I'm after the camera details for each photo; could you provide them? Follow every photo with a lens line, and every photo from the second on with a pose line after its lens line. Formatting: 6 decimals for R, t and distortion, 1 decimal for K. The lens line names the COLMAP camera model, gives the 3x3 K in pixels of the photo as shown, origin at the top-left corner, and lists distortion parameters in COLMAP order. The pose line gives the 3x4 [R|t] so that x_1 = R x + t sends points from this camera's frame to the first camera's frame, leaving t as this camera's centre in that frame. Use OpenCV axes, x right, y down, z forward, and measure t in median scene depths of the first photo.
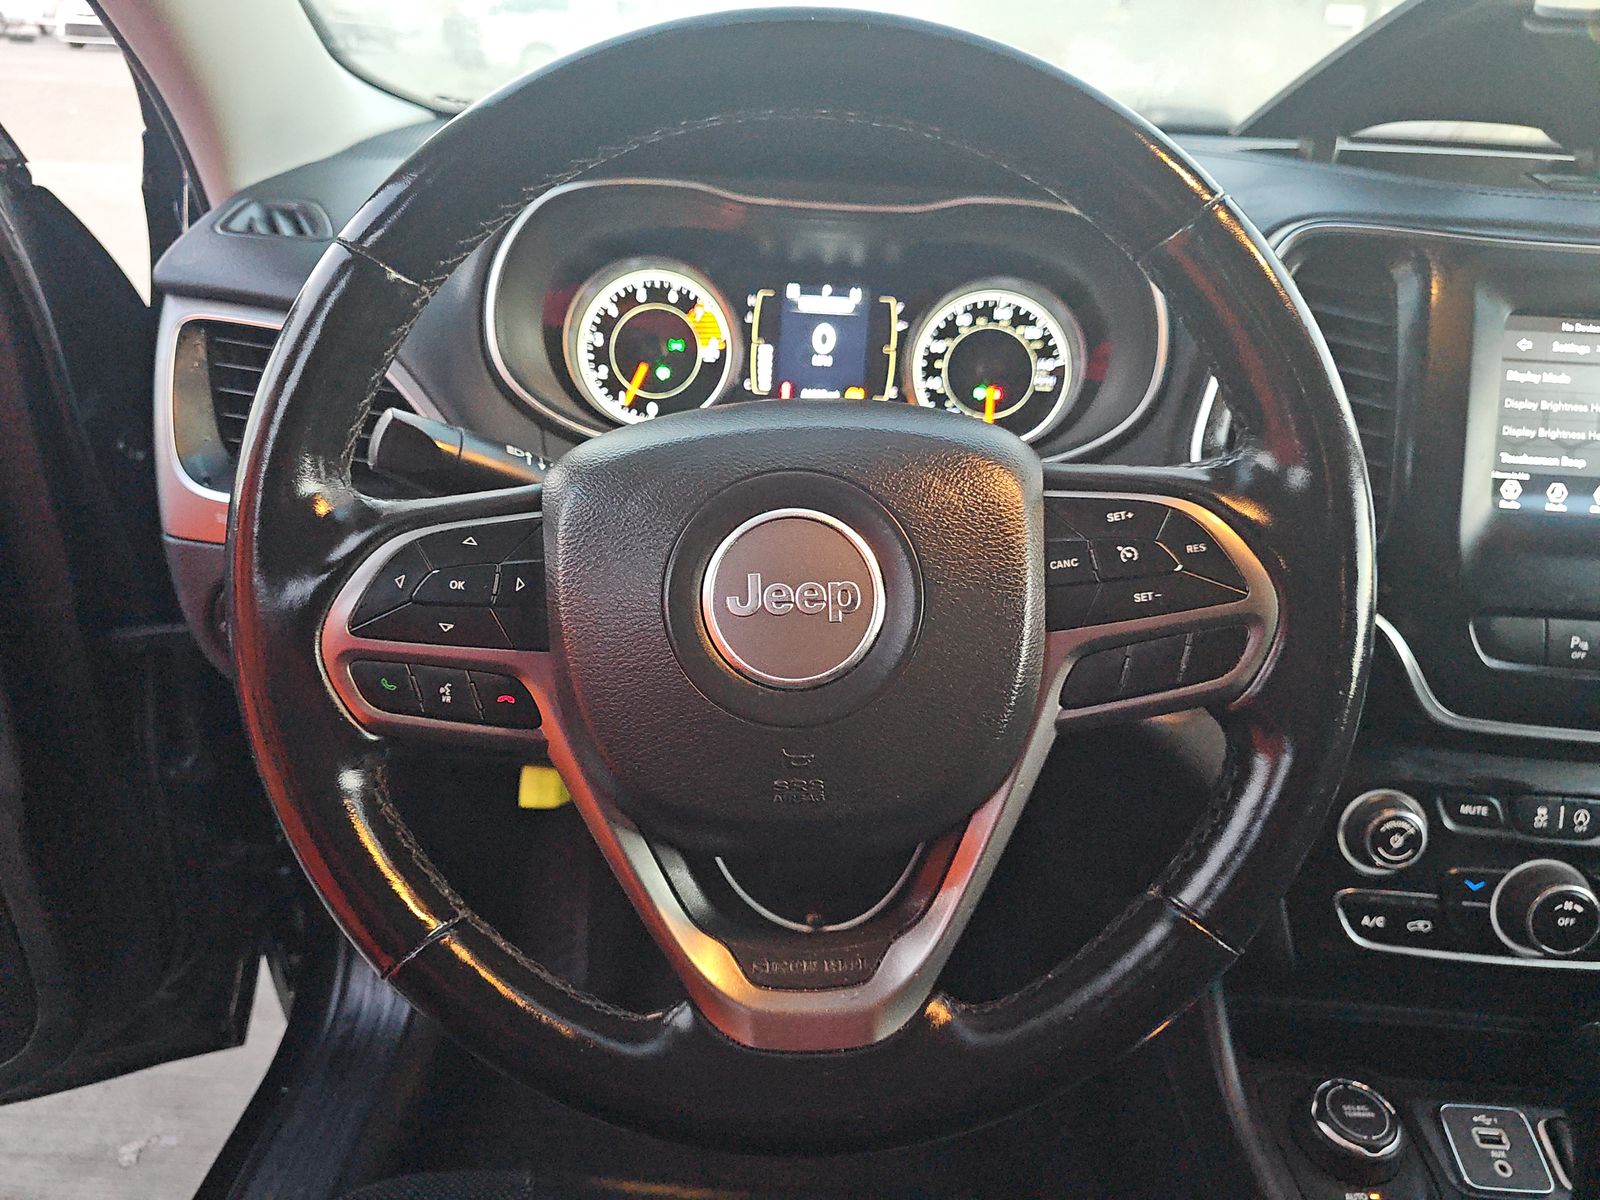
lens RADIAL K [[1051.4, 0, 800.0], [0, 1051.4, 600.0], [0, 0, 1]] dist [0.020162, -0.002862]
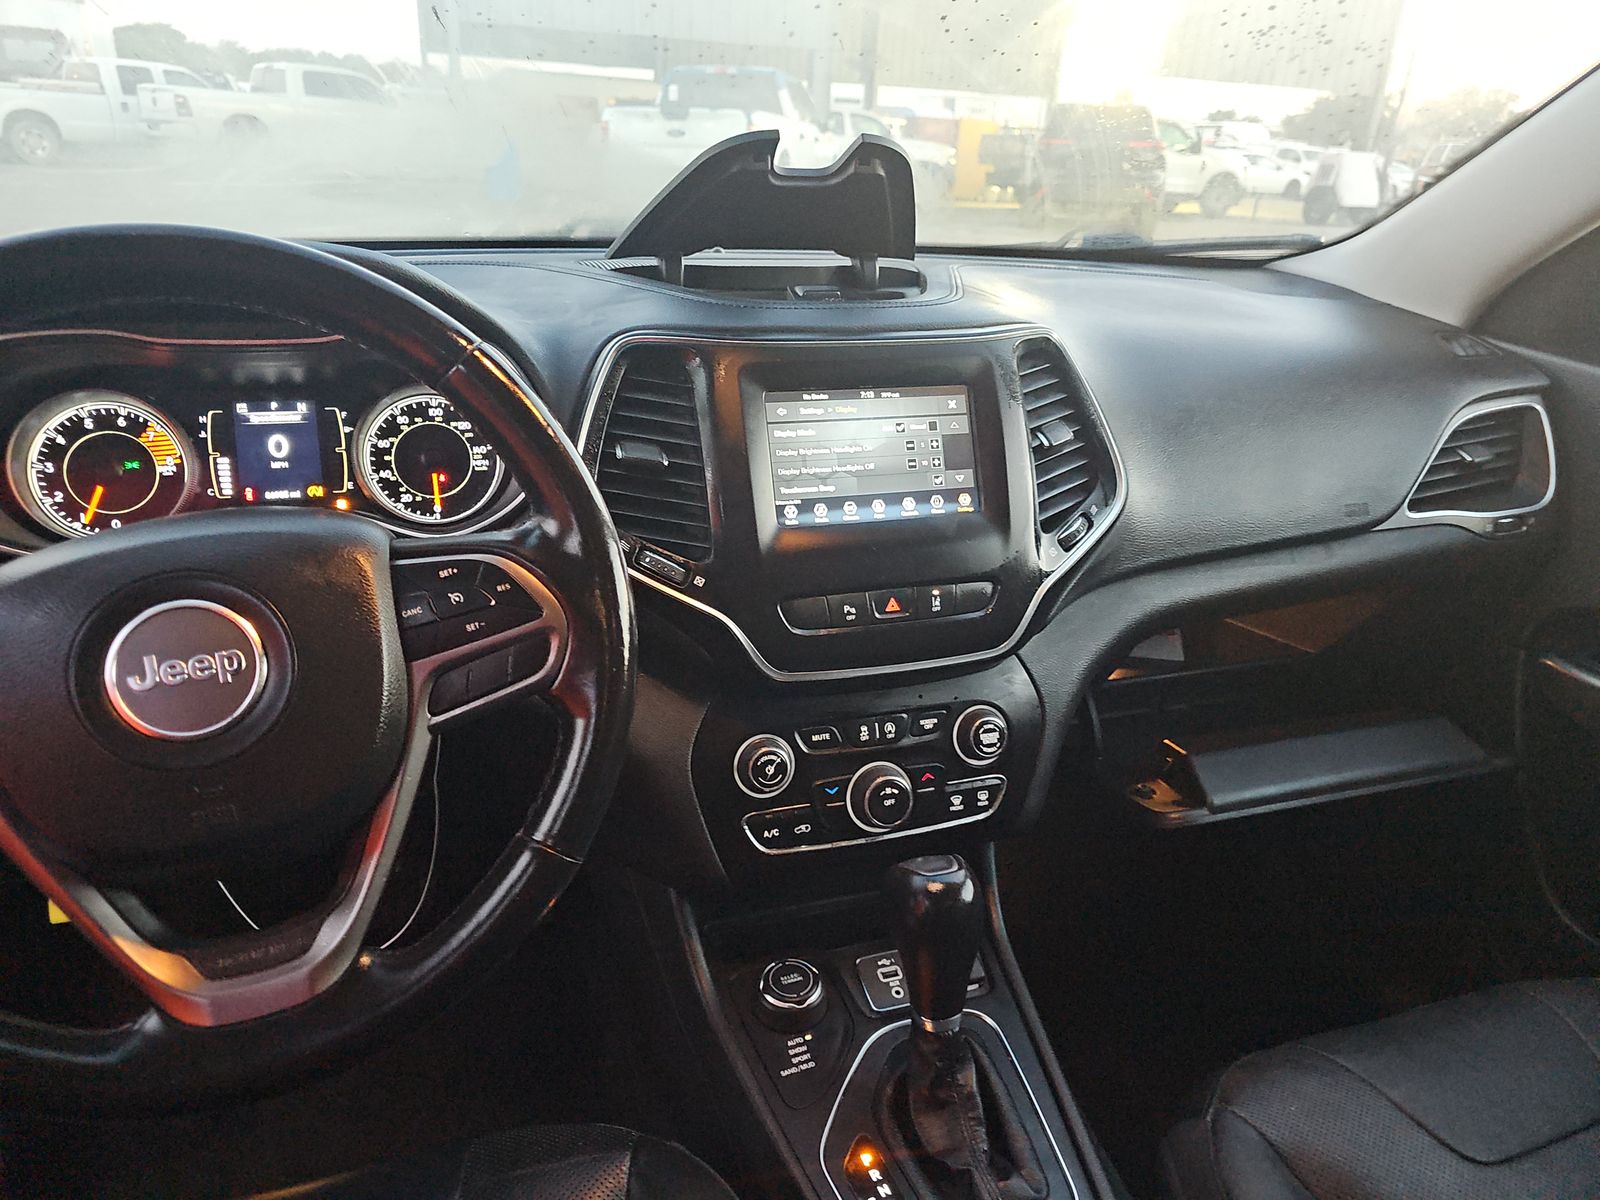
lens RADIAL K [[1052.7, 0, 800.0], [0, 1052.7, 600.0], [0, 0, 1]] dist [0.079593, -0.069314]
pose [[0.938709, -0.149342, 0.310682, 0.185278], [0.163481, 0.986347, -0.019821, 0.038071], [-0.303480, 0.069397, 0.950307, -0.300144]]
